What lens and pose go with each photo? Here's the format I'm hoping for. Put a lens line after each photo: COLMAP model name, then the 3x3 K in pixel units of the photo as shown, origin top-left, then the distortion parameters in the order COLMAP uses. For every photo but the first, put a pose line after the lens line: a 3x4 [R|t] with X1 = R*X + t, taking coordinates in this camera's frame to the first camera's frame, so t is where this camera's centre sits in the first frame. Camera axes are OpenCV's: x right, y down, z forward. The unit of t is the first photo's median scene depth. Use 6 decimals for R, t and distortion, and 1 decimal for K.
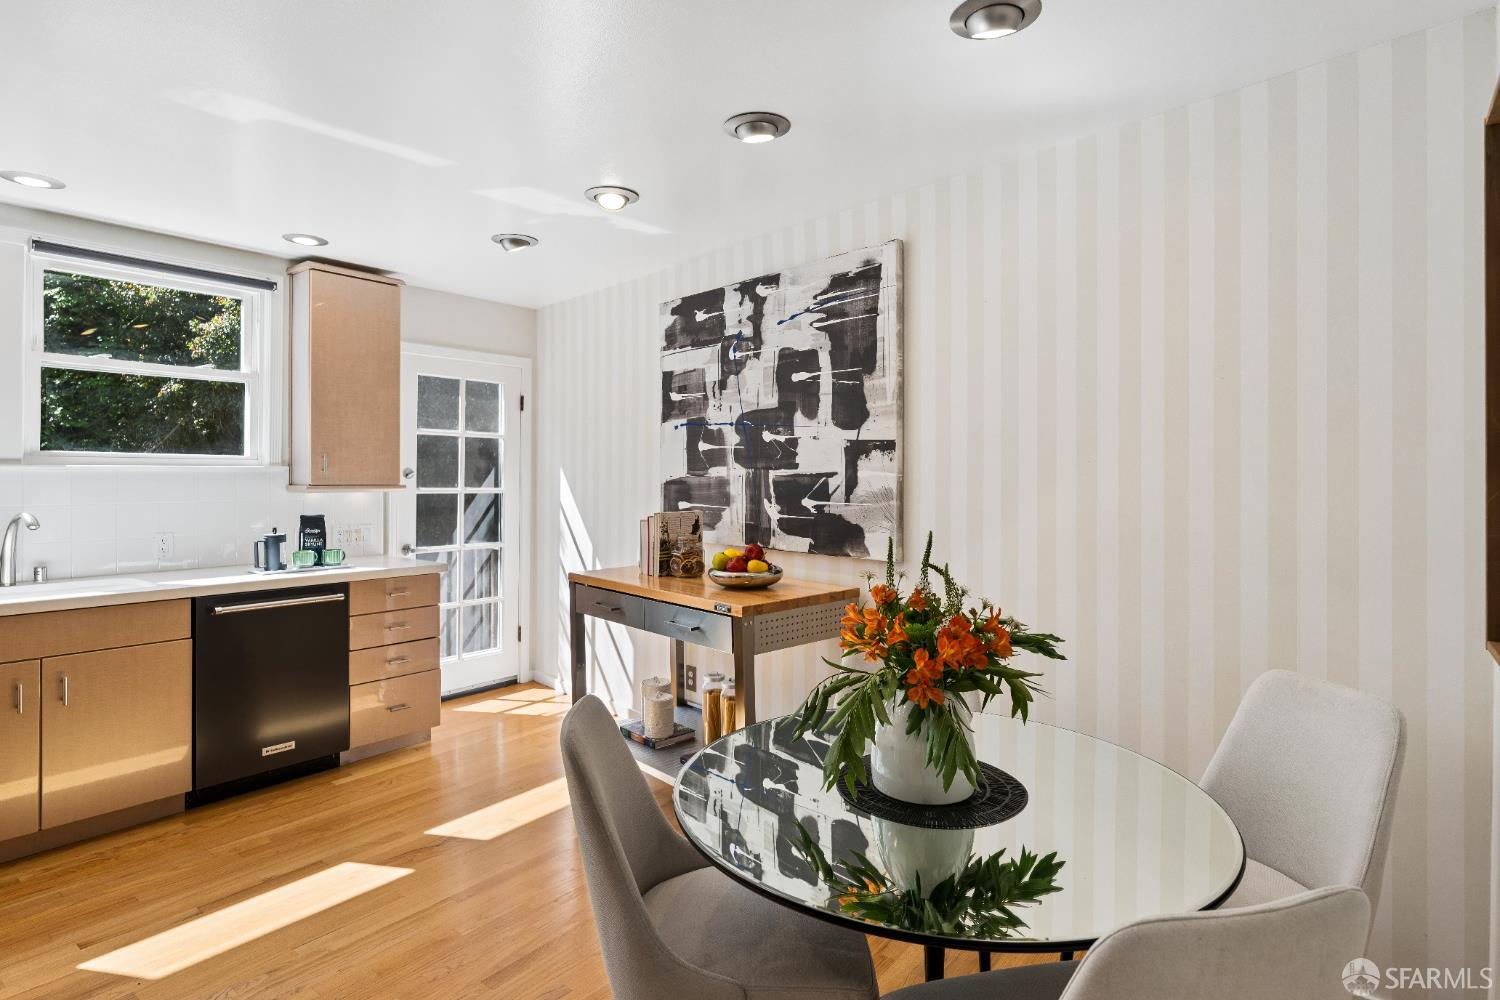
lens RADIAL K [[717.6, 0, 752.0], [0, 717.6, 464.7], [0, 0, 1]] dist [-0.000698, -0.000439]
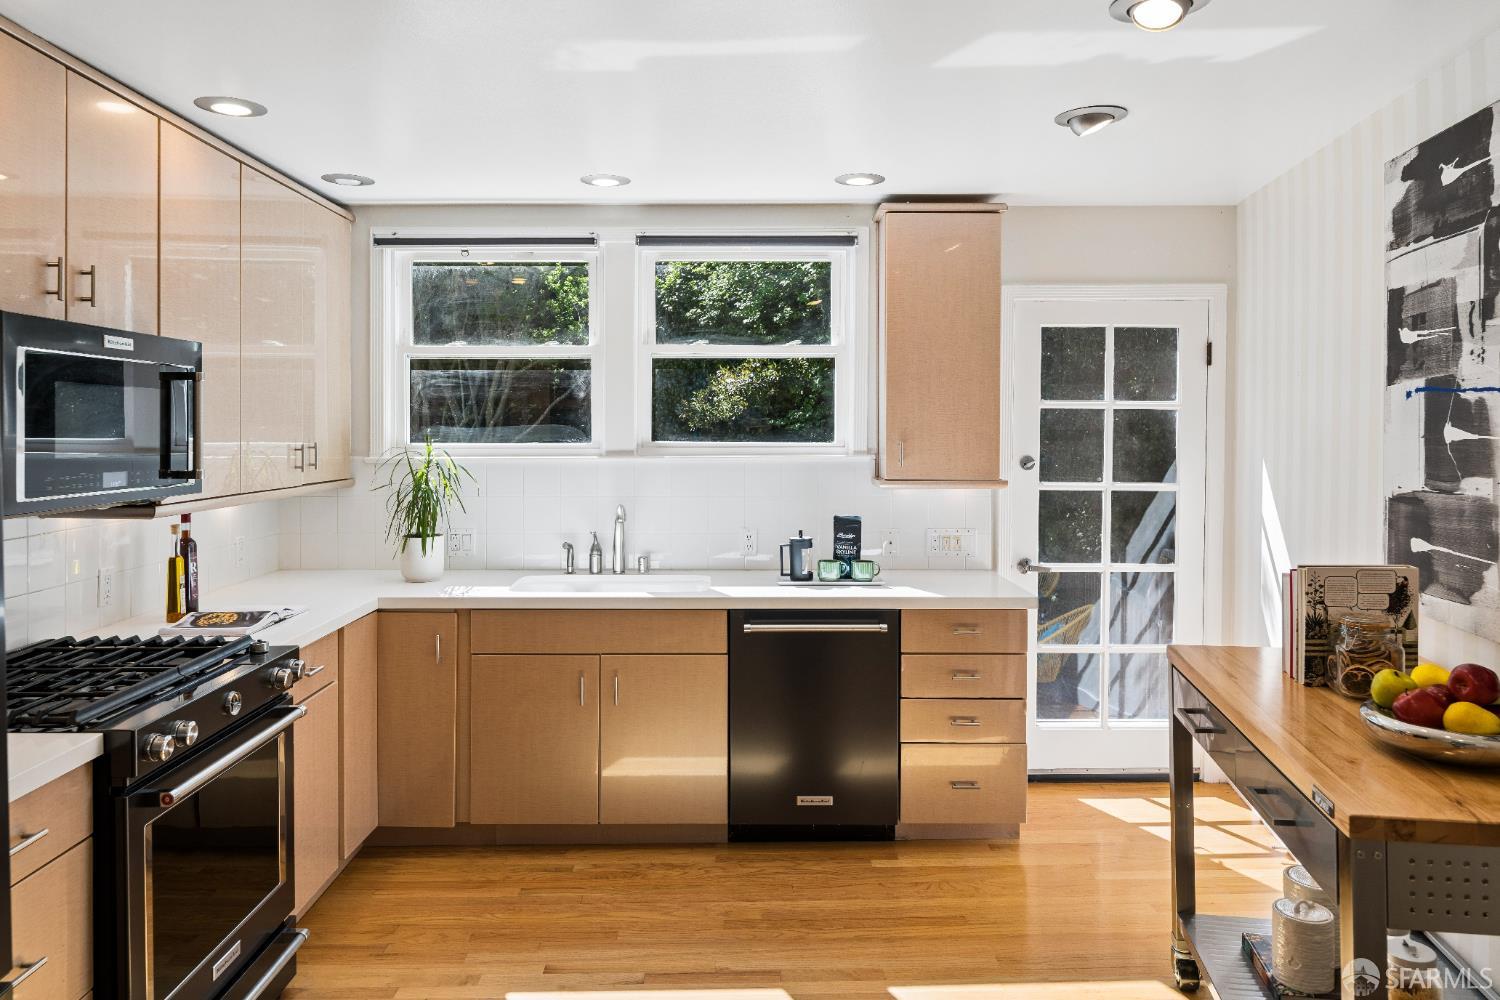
lens RADIAL K [[967.4, 0, 747.9], [0, 967.4, 442.0], [0, 0, 1]] dist [-0.002252, -0.001678]
pose [[0.653250, 0.004807, -0.757127, 0.118354], [0.005283, 0.999927, 0.010907, -0.028972], [0.757124, -0.011125, 0.653177, 0.182378]]
